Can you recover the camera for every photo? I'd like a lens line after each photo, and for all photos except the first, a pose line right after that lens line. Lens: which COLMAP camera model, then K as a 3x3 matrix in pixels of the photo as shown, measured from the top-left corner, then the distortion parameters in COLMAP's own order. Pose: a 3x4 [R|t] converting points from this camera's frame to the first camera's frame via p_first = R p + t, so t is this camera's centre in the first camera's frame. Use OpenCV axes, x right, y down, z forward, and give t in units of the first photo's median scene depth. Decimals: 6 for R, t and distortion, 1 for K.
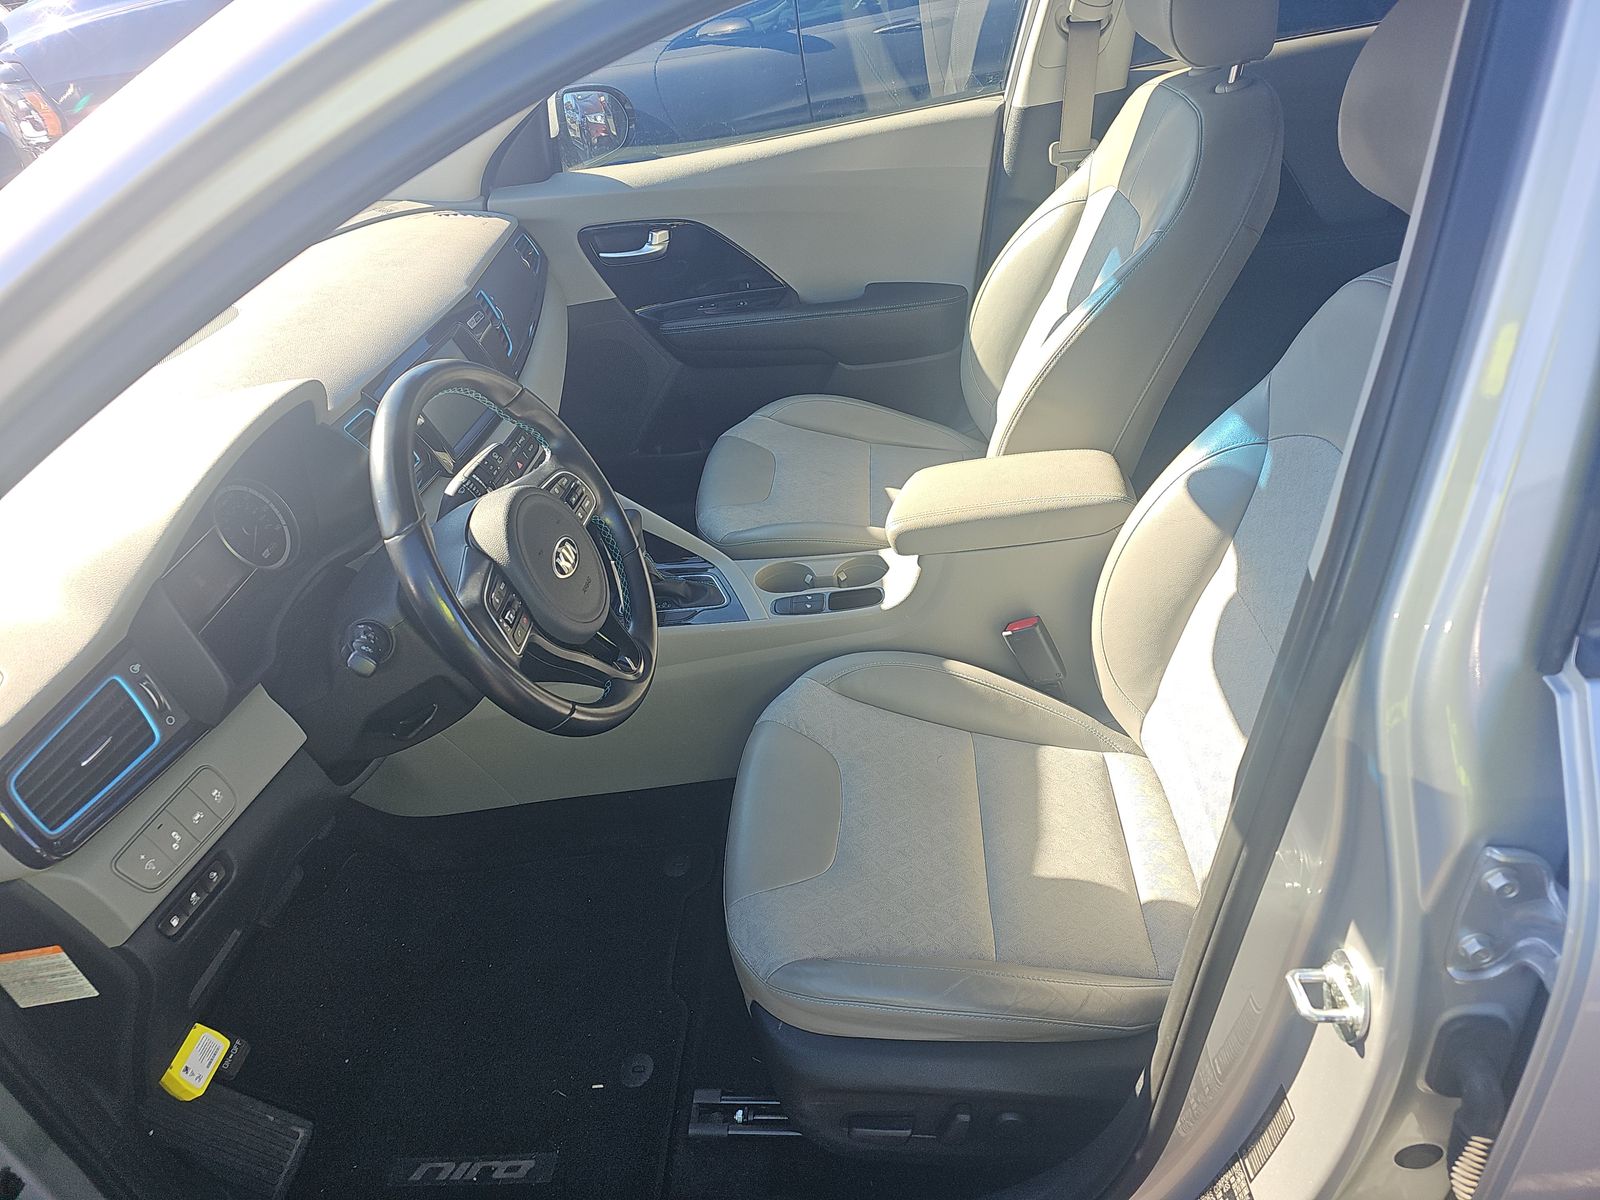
lens RADIAL K [[1083.1, 0, 801.6], [0, 1083.1, 606.6], [0, 0, 1]] dist [0.038783, -0.023669]
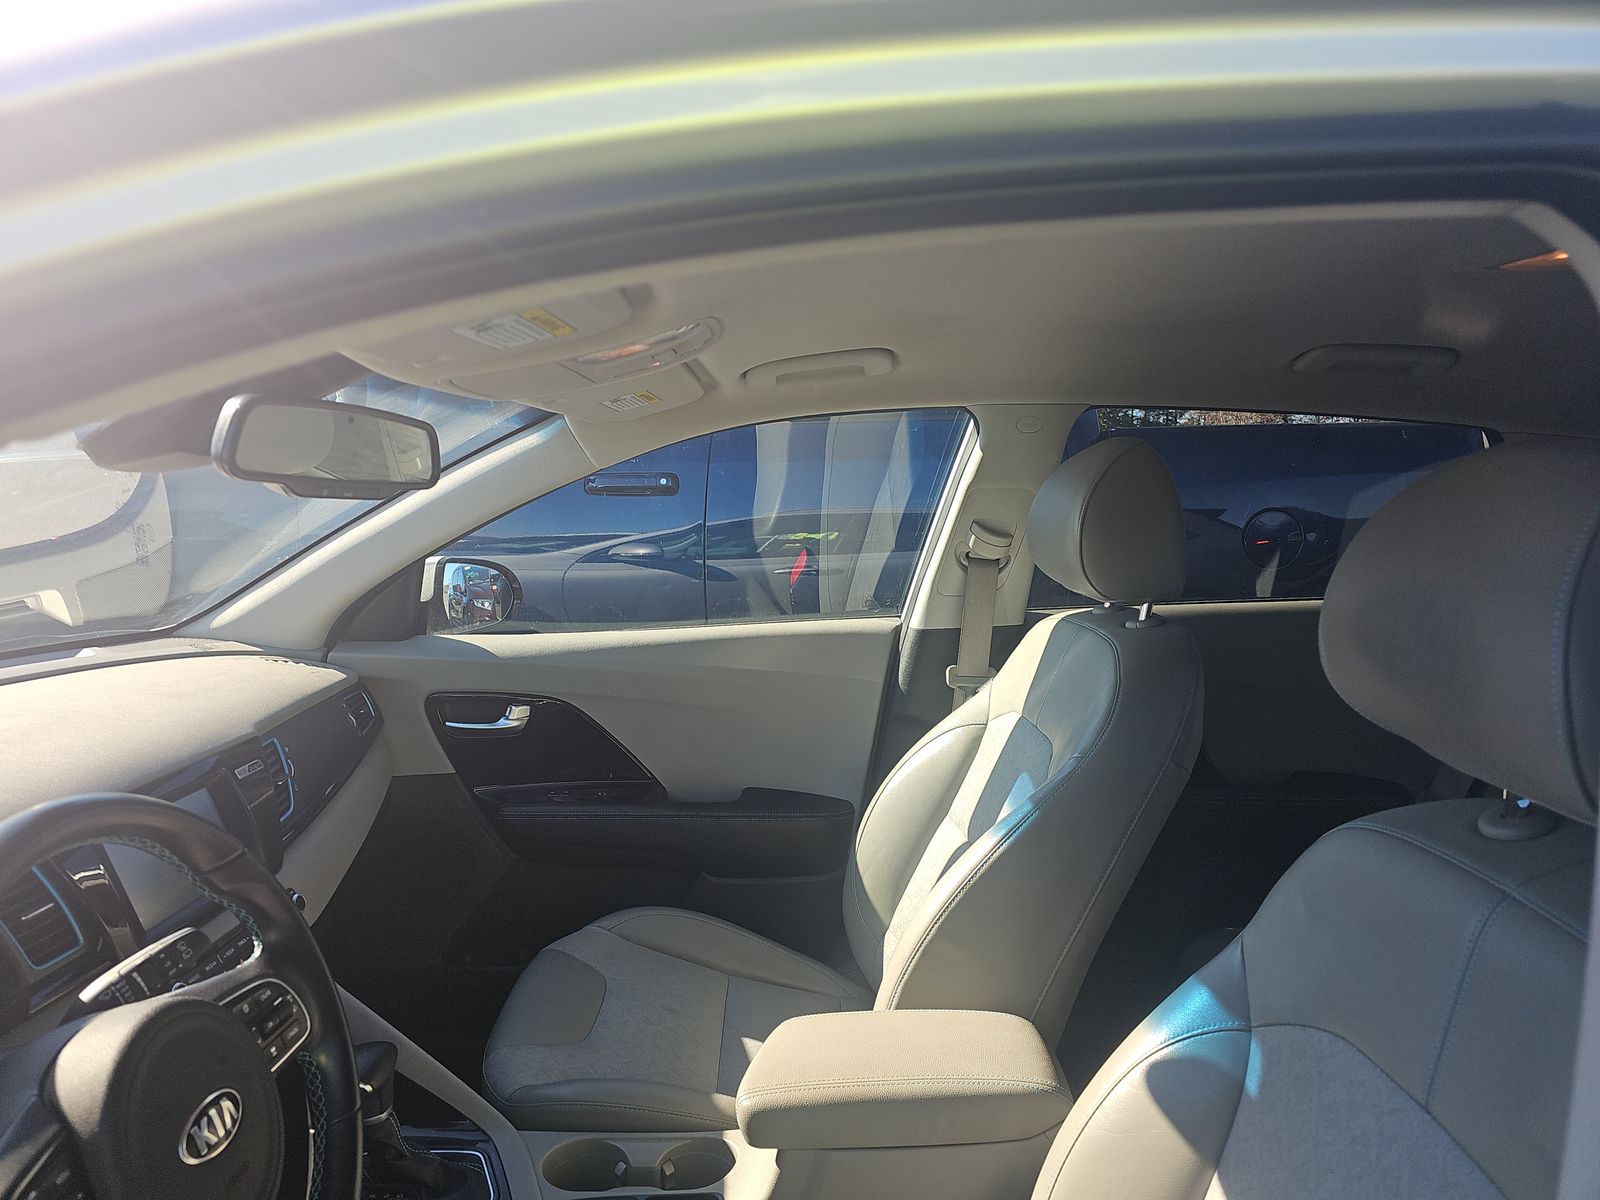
lens RADIAL K [[1083.1, 0, 797.7], [0, 1083.1, 598.9], [0, 0, 1]] dist [0.038783, -0.023669]
pose [[0.989159, 0.123644, 0.079229, 0.015934], [-0.072911, 0.881832, -0.465894, -0.025630], [-0.127472, 0.455066, 0.881286, 0.161149]]
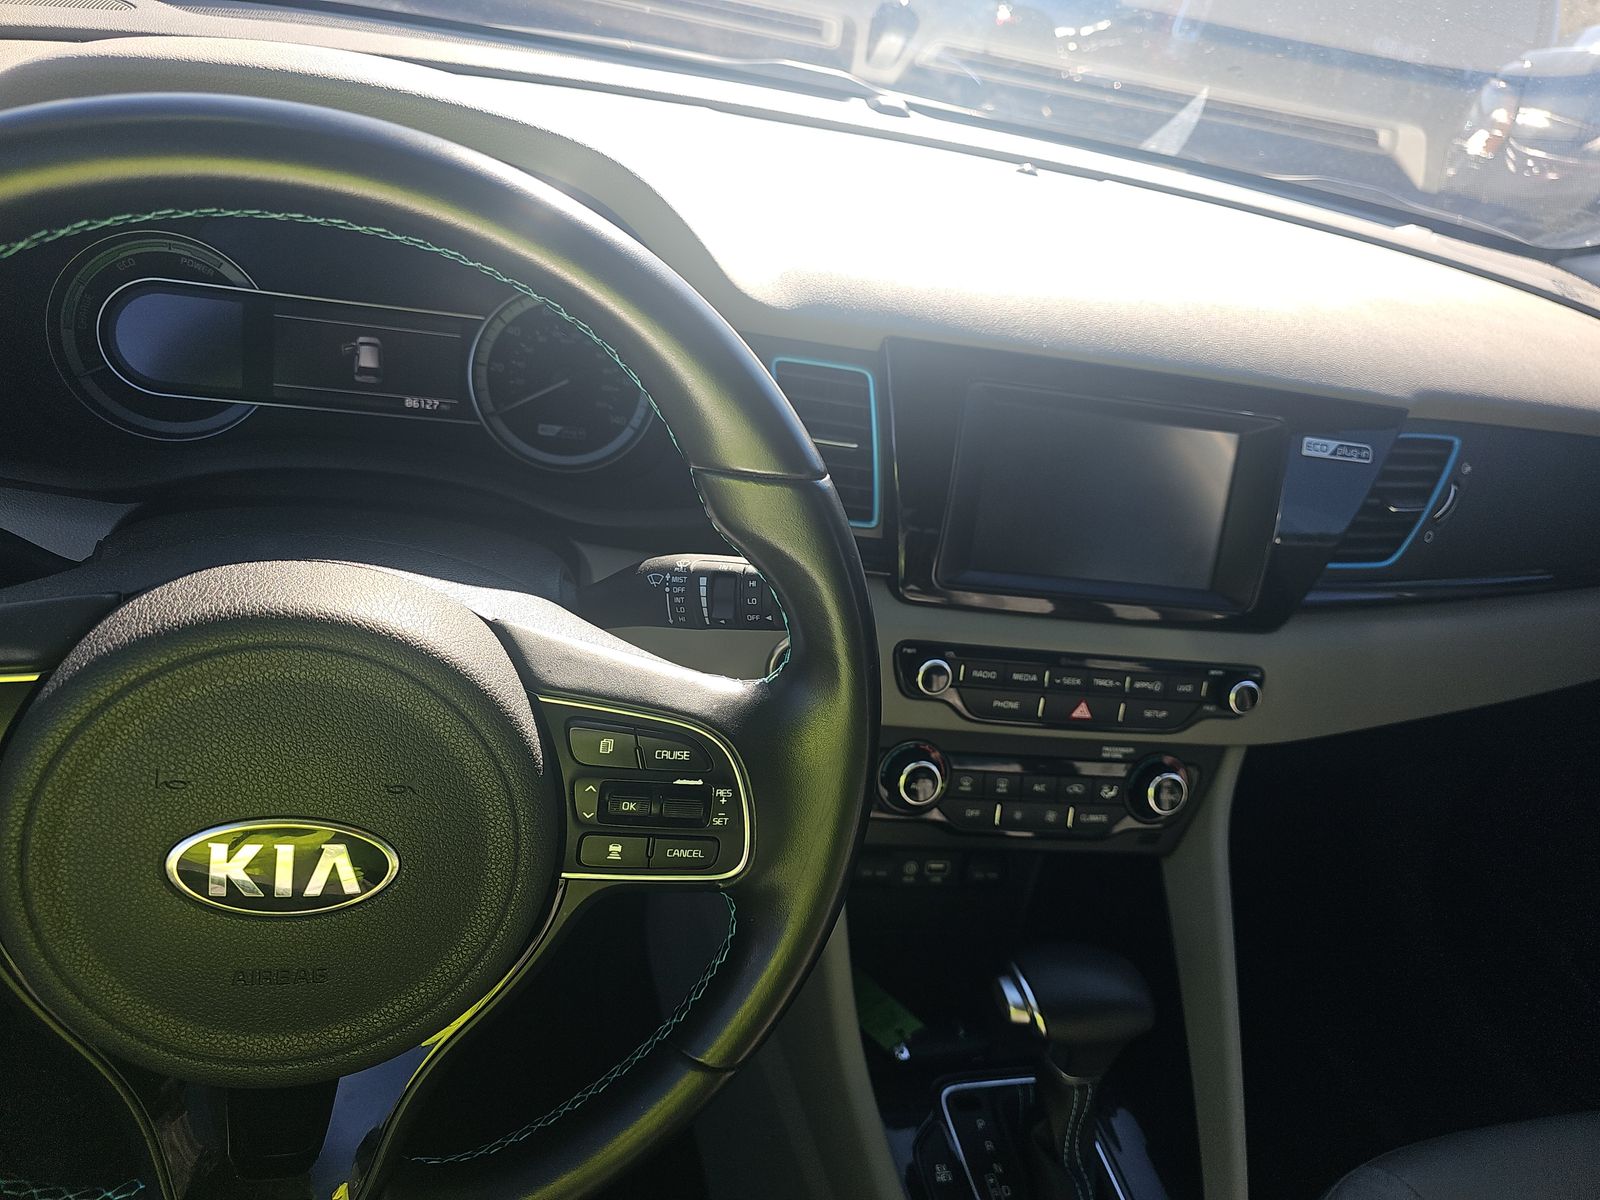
lens RADIAL K [[1083.1, 0, 803.2], [0, 1083.1, 599.3], [0, 0, 1]] dist [0.038783, -0.023669]
pose [[0.266686, 0.660770, -0.701613, -0.007954], [-0.724030, 0.617845, 0.306672, -0.176048], [0.636128, 0.426204, 0.643188, 0.519594]]
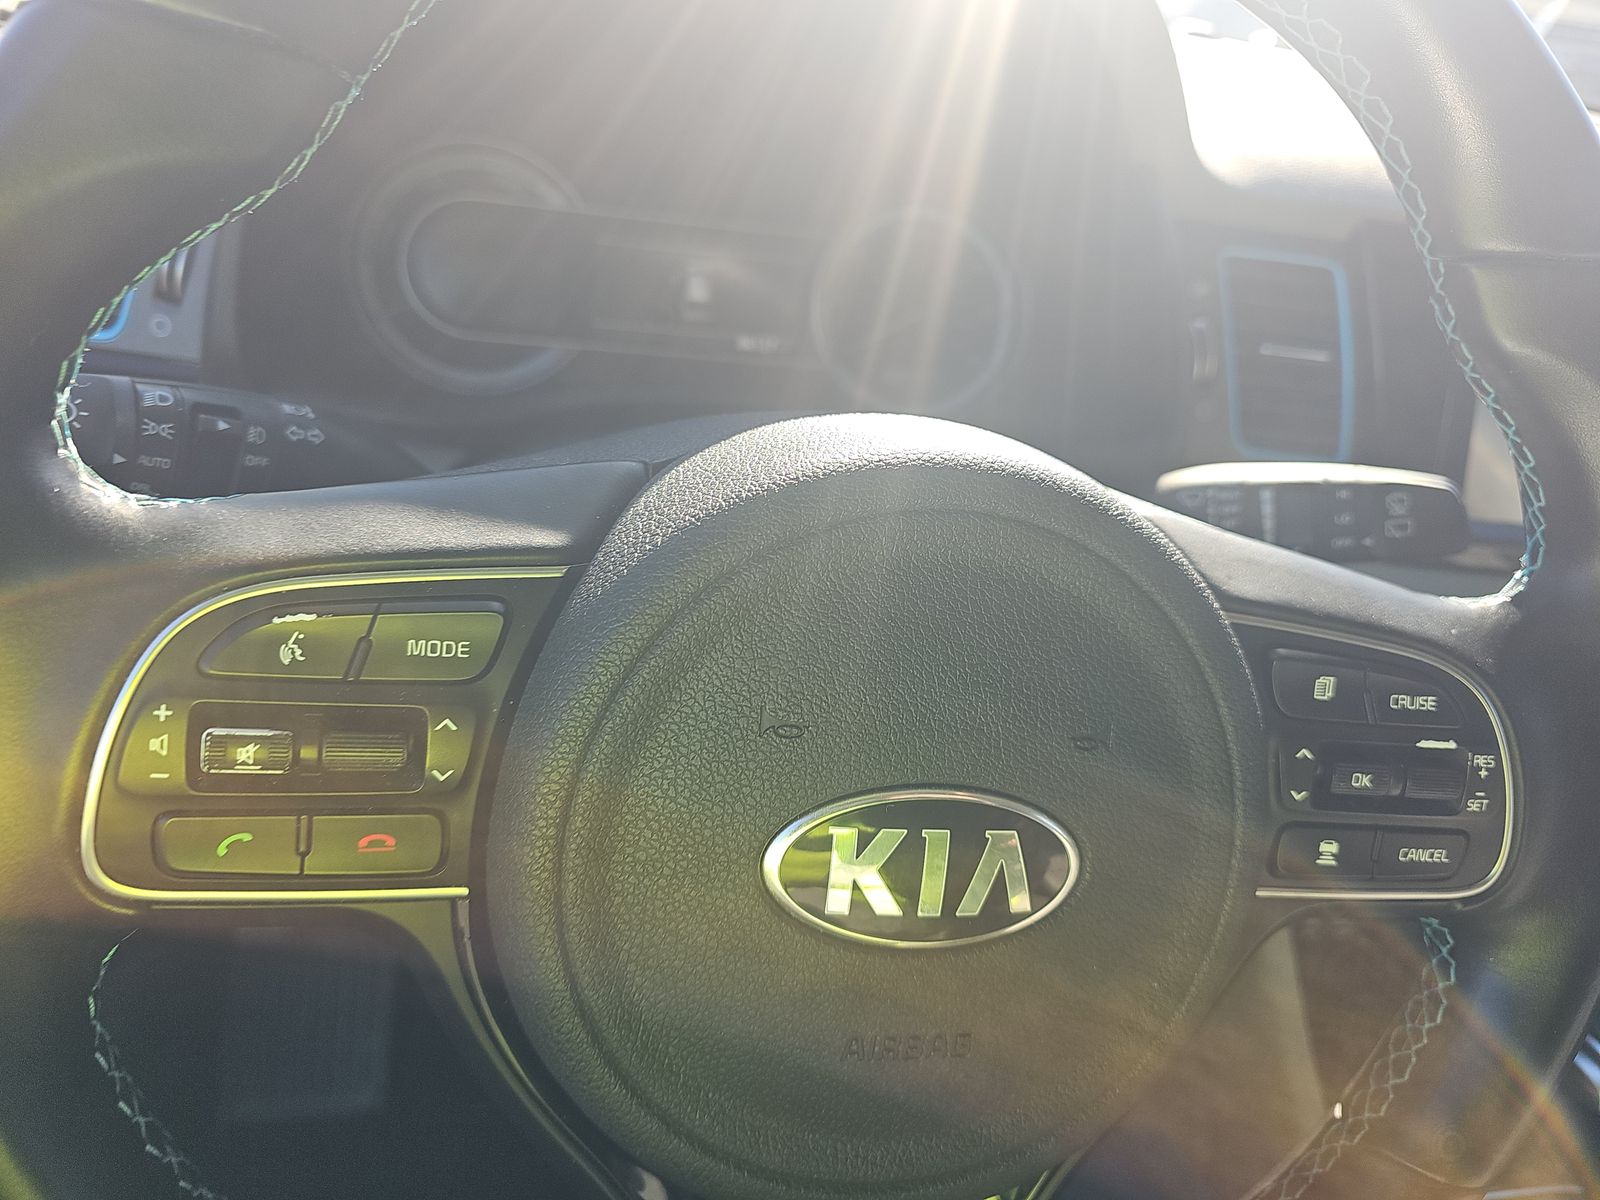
lens RADIAL K [[1083.1, 0, 852.2], [0, 1083.1, 585.6], [0, 0, 1]] dist [0.038783, -0.023669]
pose [[0.250770, 0.606402, -0.754580, -0.064011], [-0.693737, 0.656226, 0.296812, -0.076429], [0.675162, 0.449048, 0.585245, 0.515144]]
